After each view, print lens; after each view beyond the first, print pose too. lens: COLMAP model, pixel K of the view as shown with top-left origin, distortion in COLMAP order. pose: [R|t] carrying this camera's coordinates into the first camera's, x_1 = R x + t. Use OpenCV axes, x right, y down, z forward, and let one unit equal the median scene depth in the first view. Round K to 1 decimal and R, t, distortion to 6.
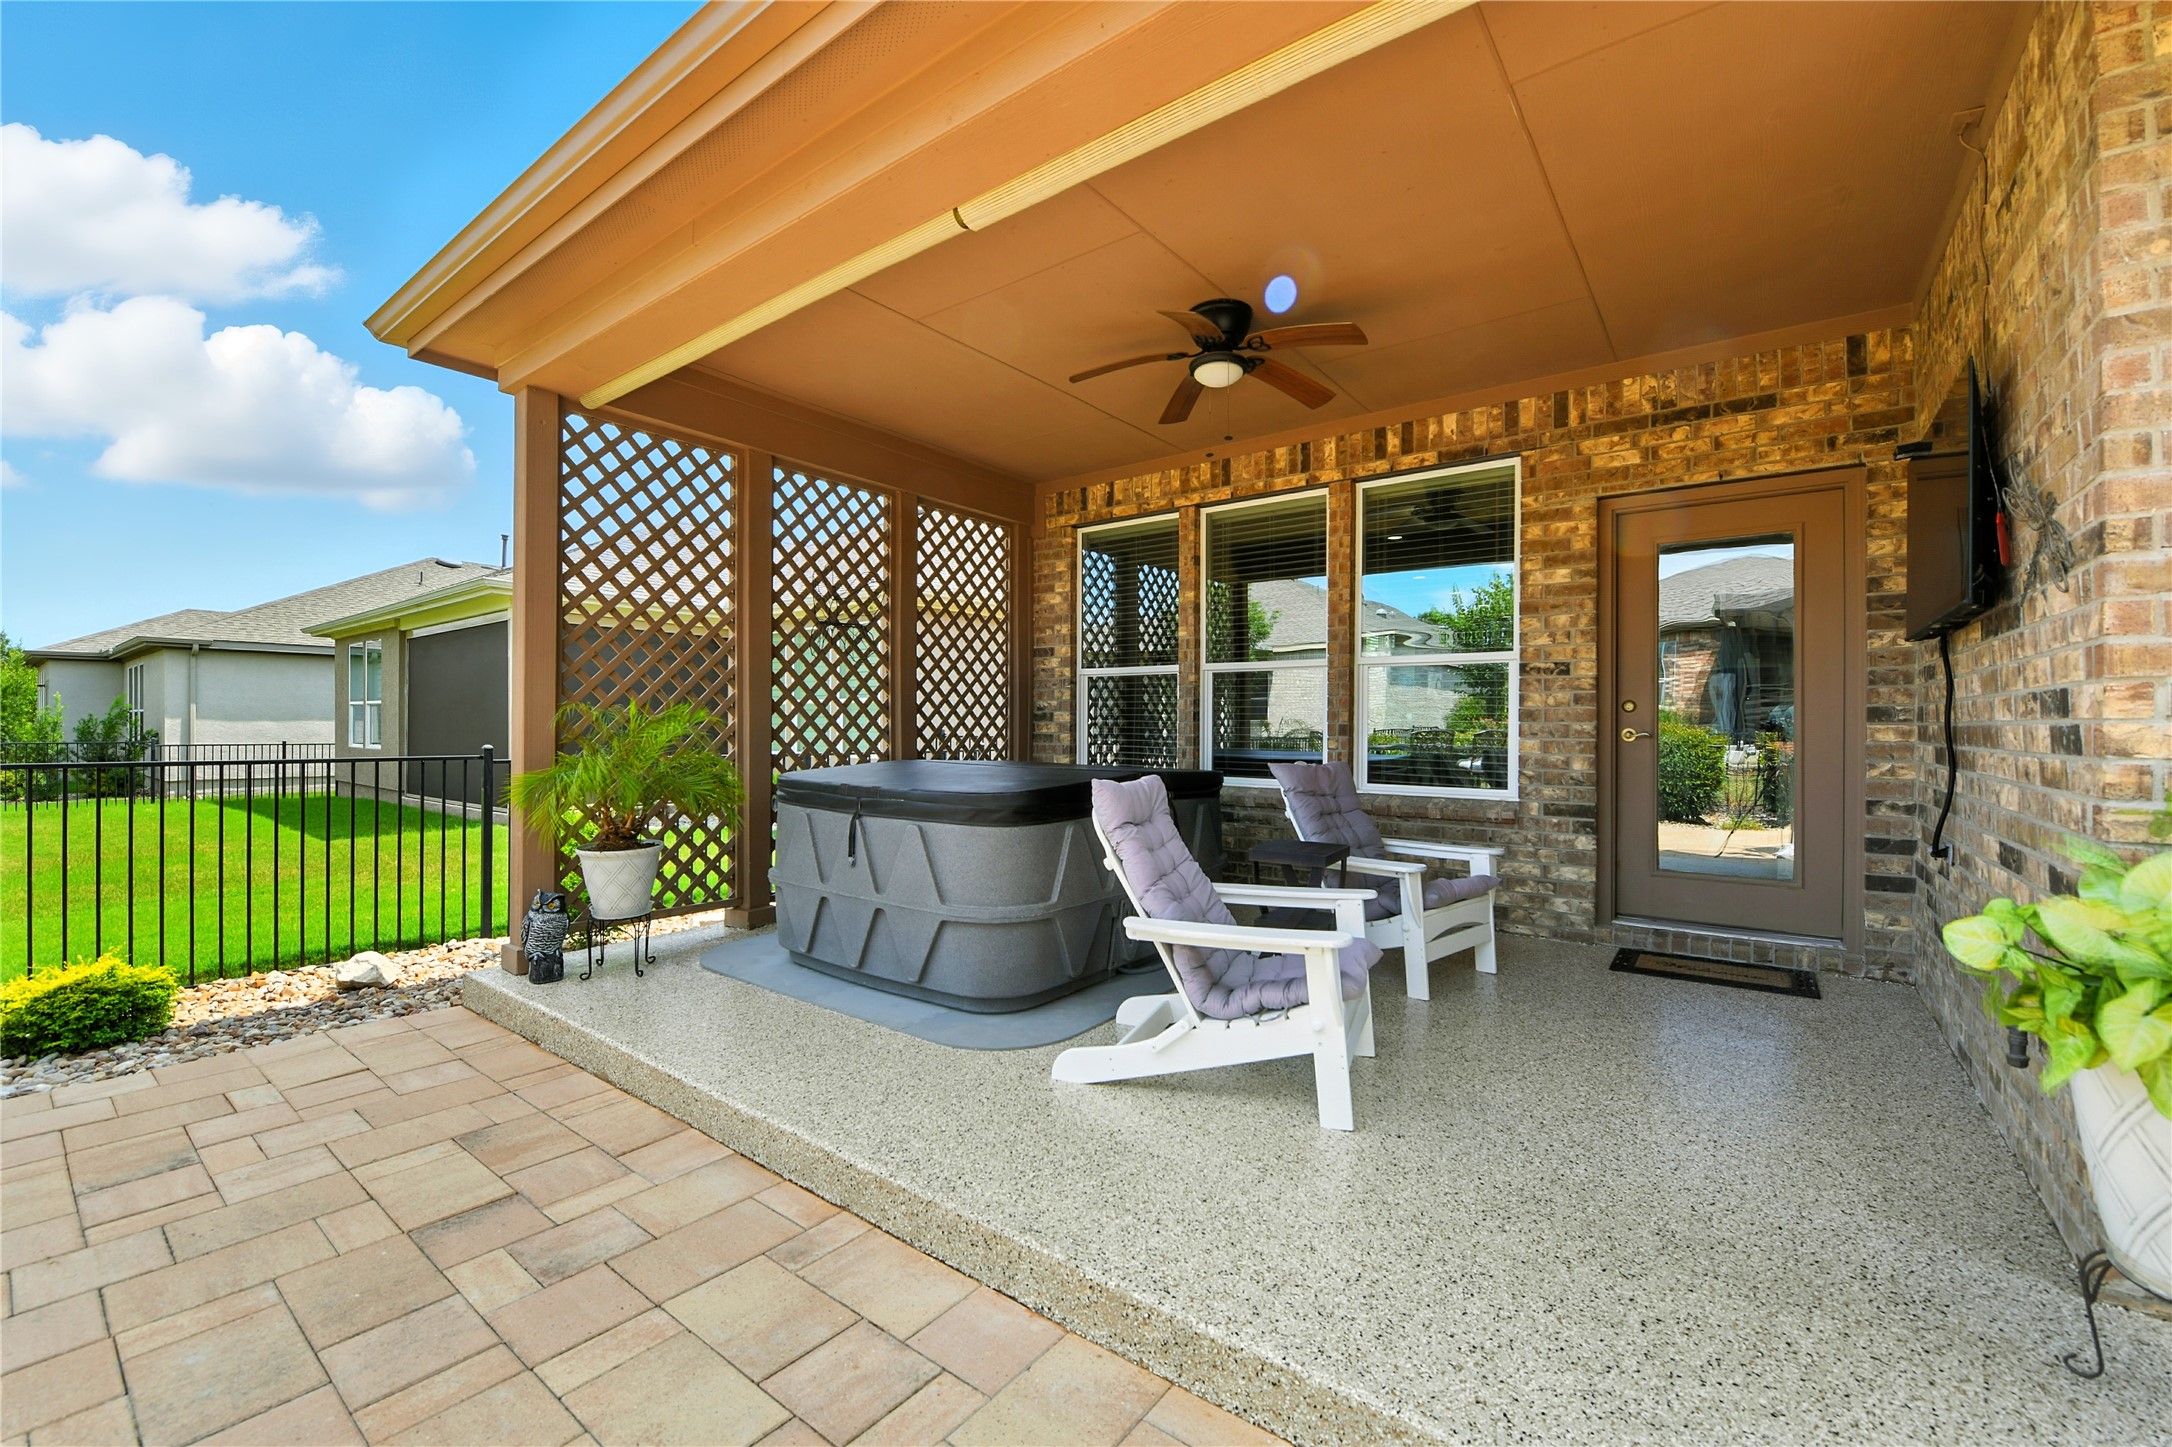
lens RADIAL K [[872.6, 0, 1120.6], [0, 872.6, 714.4], [0, 0, 1]] dist [-0.015284, -0.001430]
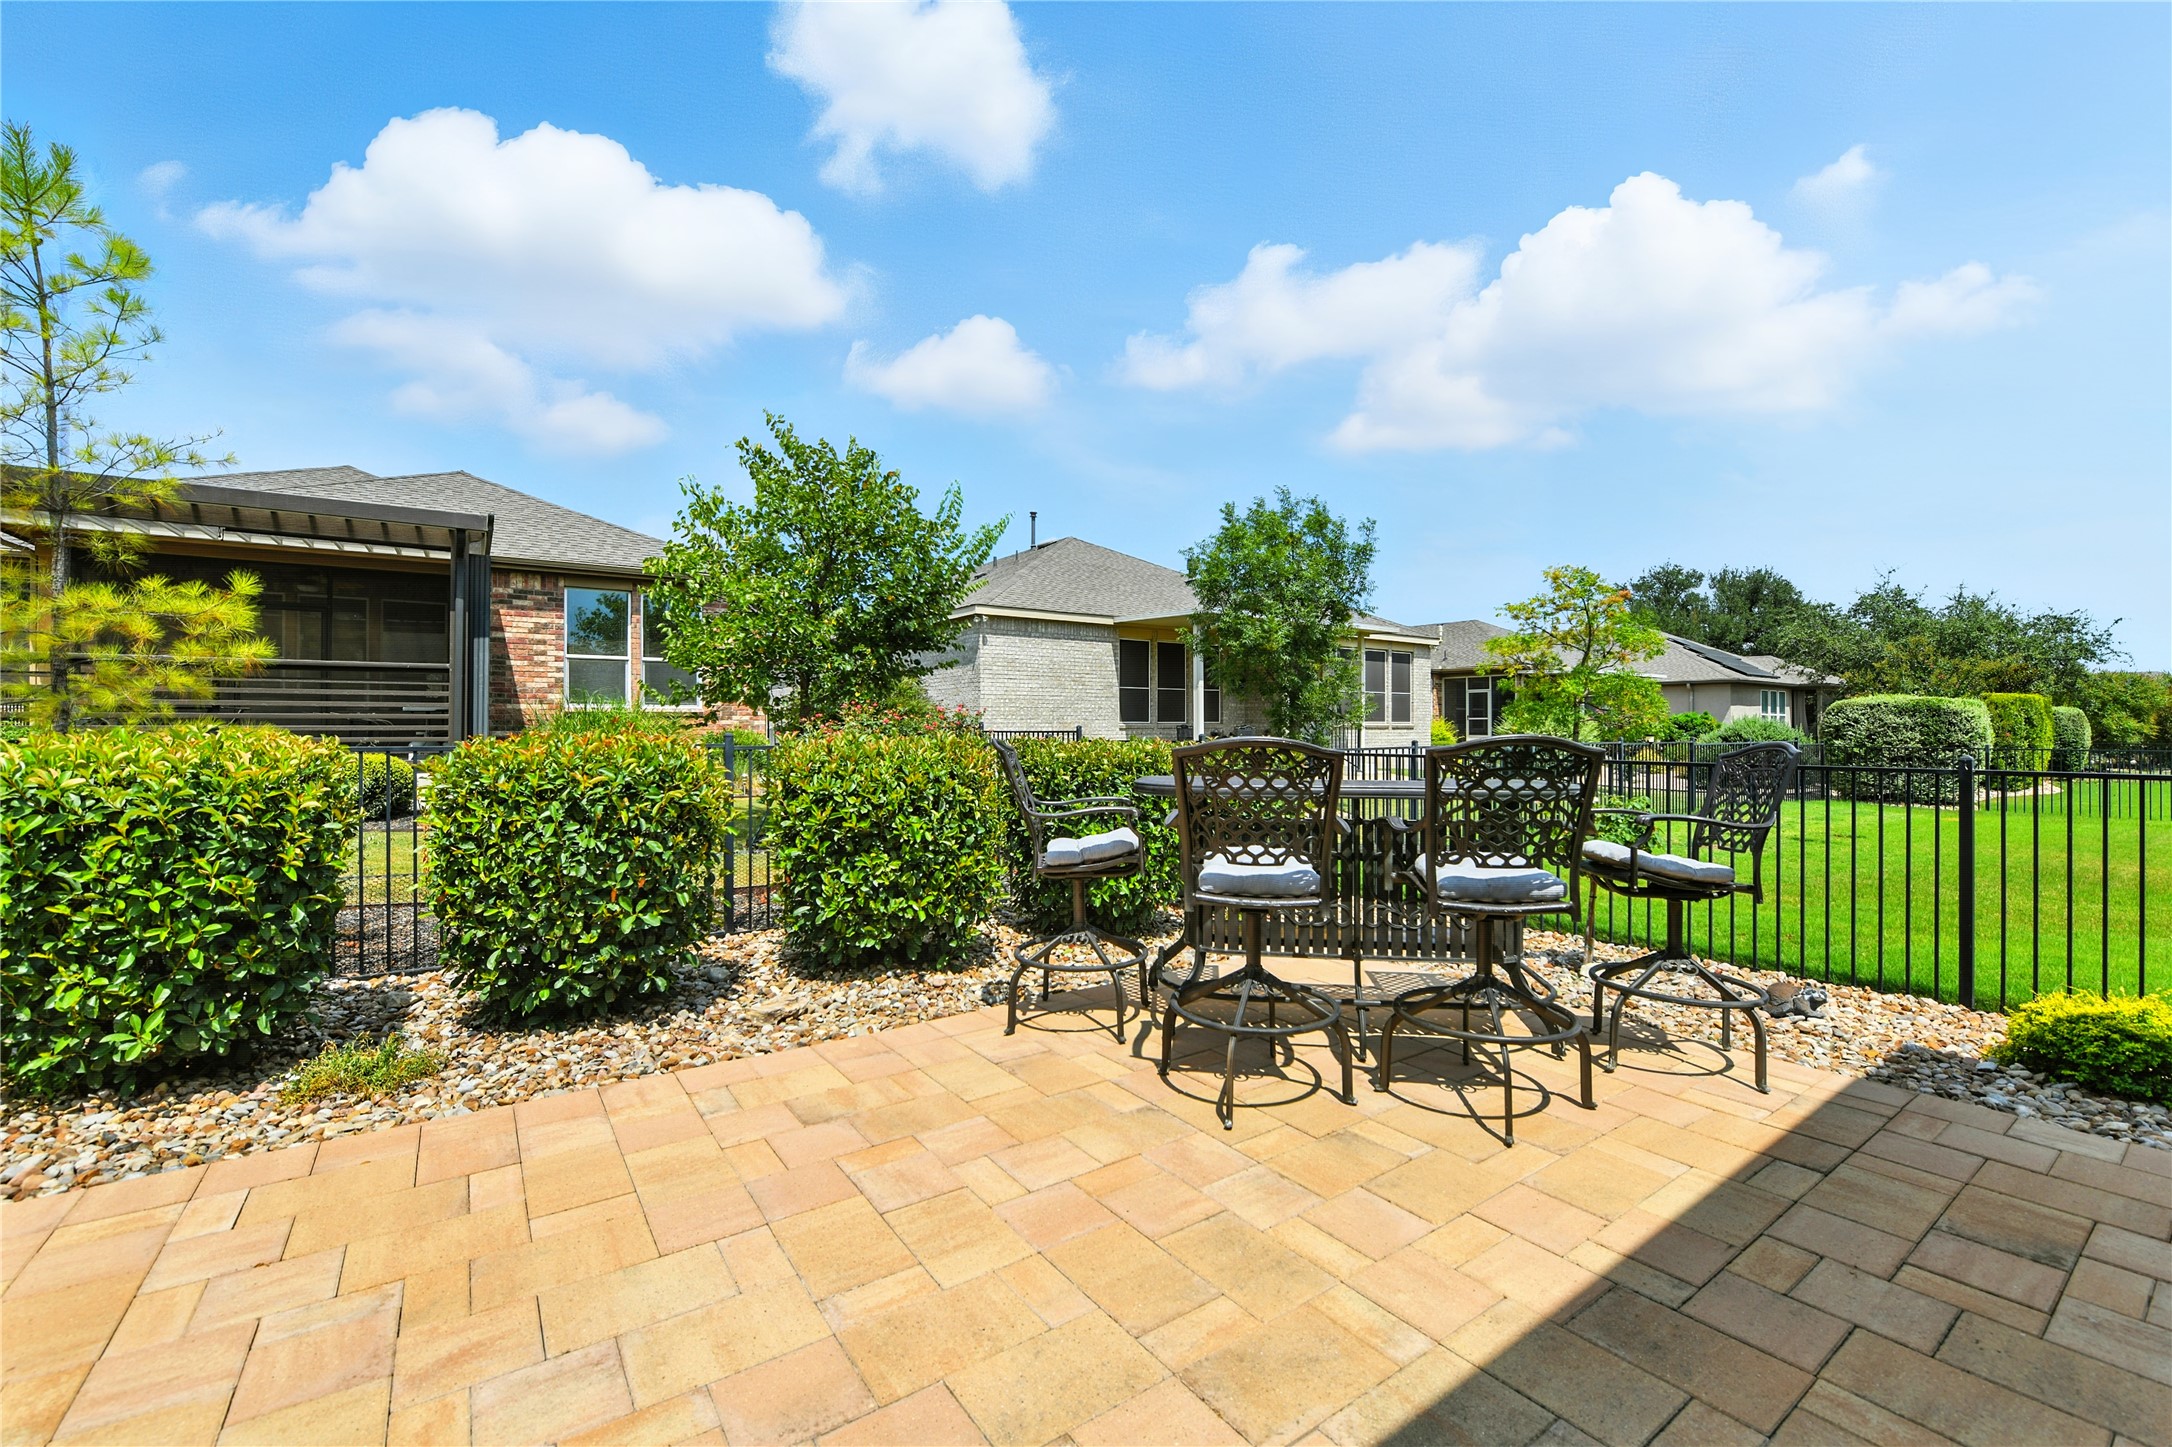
lens RADIAL K [[872.6, 0, 1090.6], [0, 872.6, 737.5], [0, 0, 1]] dist [-0.015284, -0.001430]
pose [[-0.322187, 0.005017, -0.946663, -0.007962], [0.010136, 0.999947, 0.001850, 0.001765], [0.946622, -0.009000, -0.322220, 0.199853]]
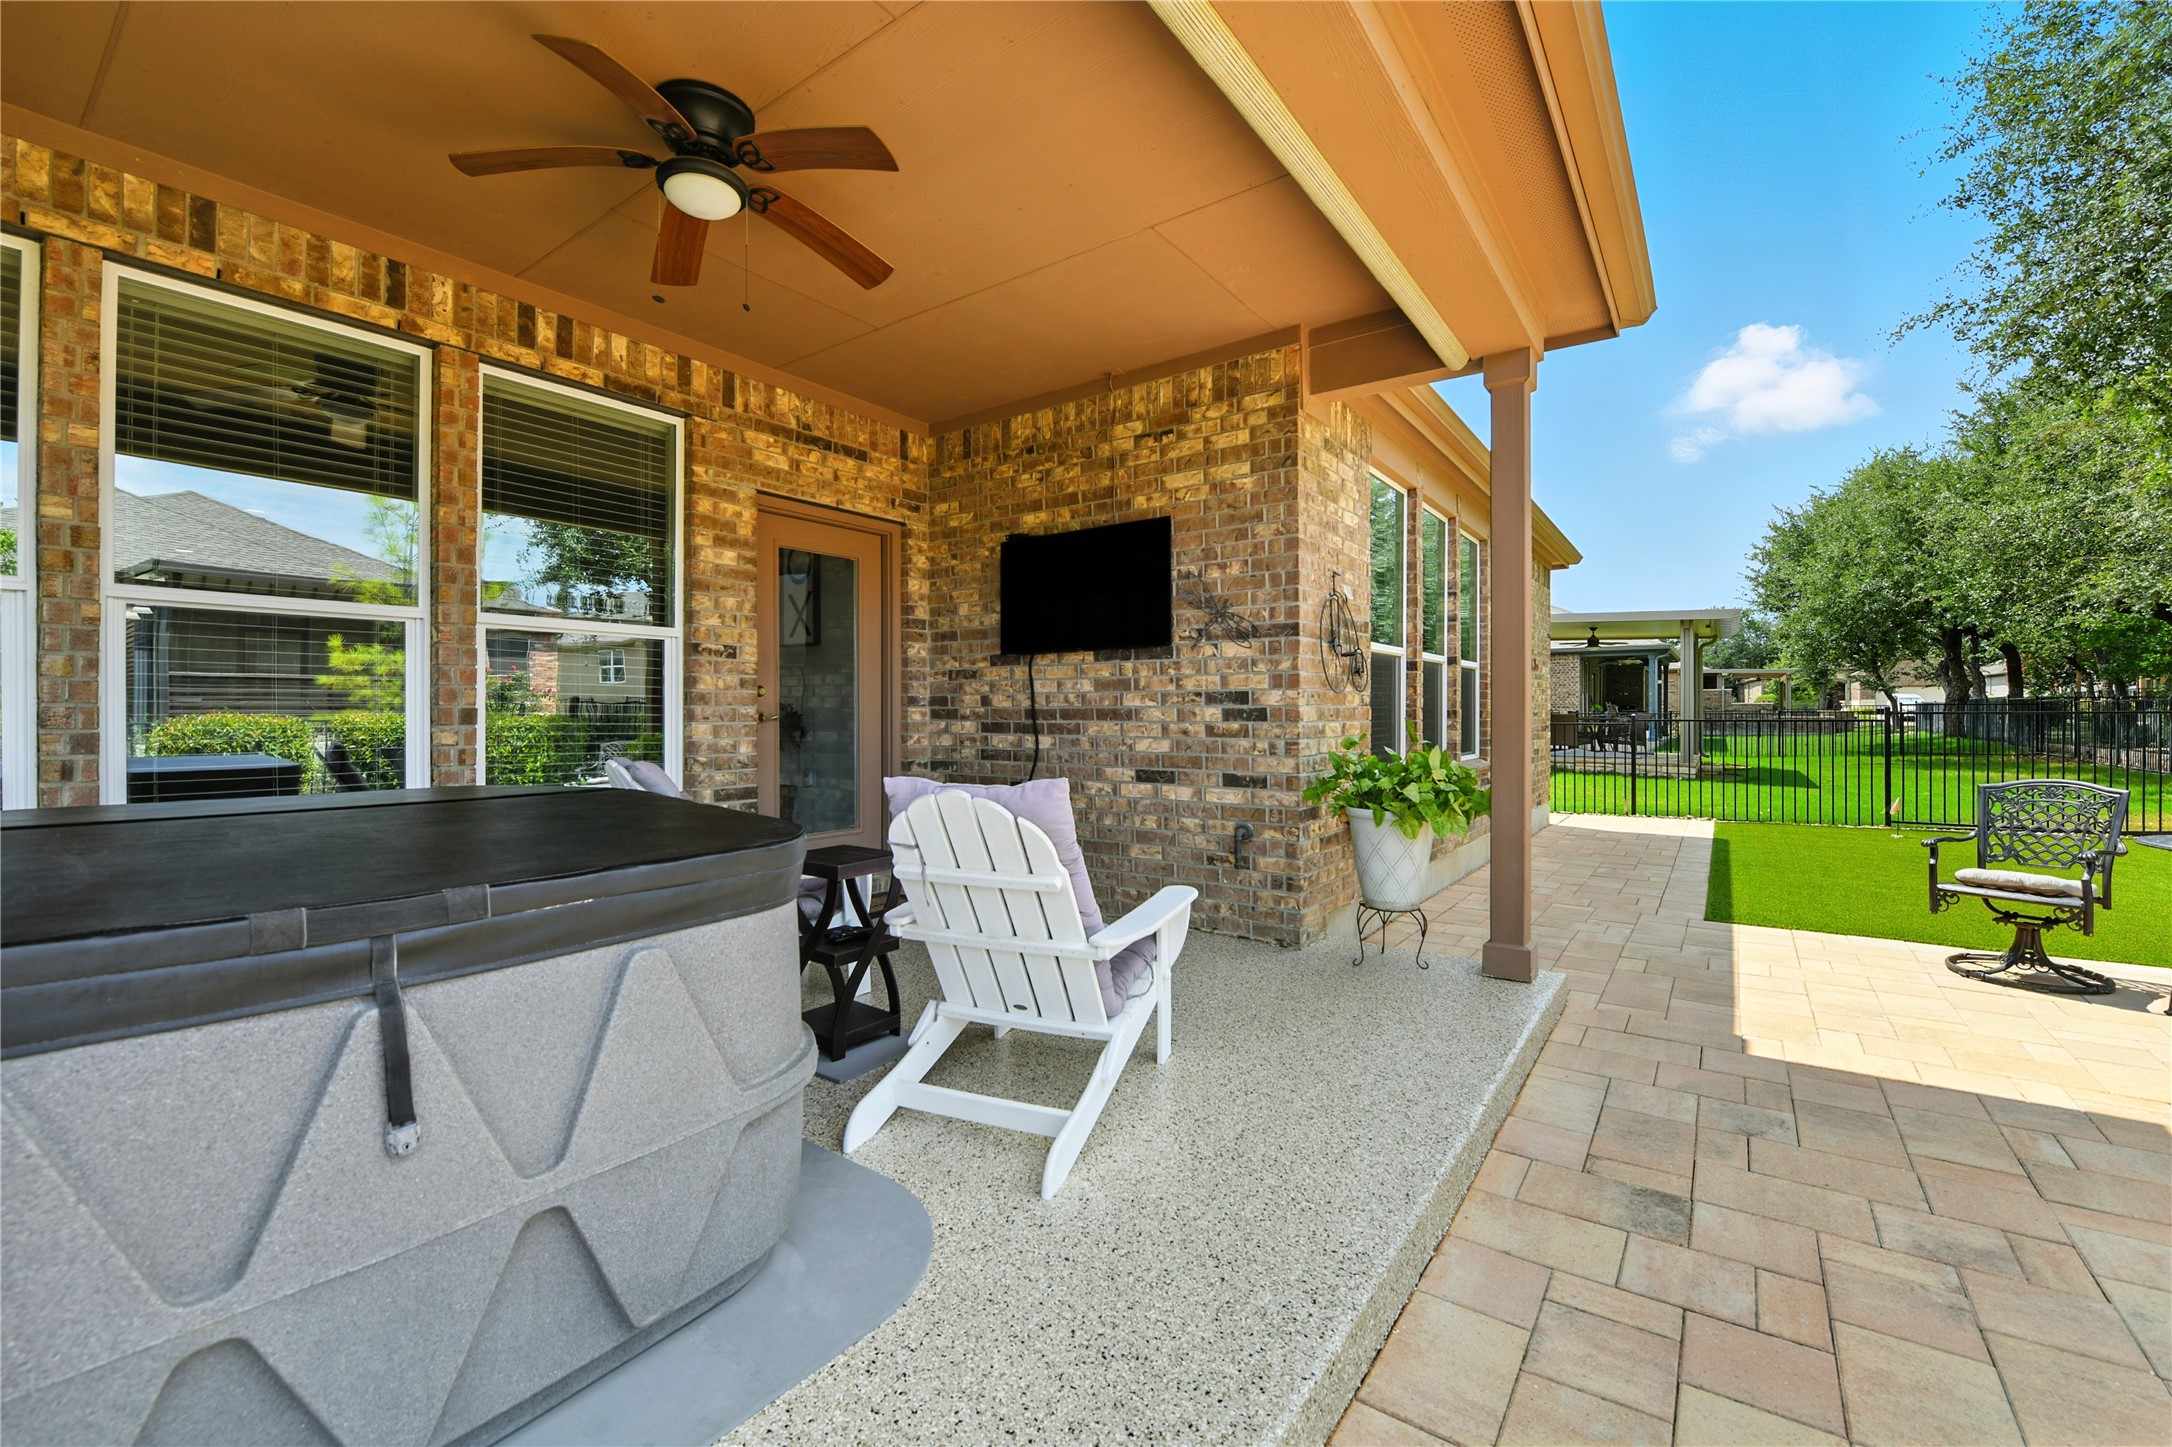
lens RADIAL K [[872.6, 0, 1087.9], [0, 872.6, 706.6], [0, 0, 1]] dist [-0.015284, -0.001430]
pose [[0.008442, 0.001890, 0.999963, -0.482189], [-0.011221, 0.999935, -0.001796, 0.006941], [-0.999901, -0.011206, 0.008463, 0.583913]]
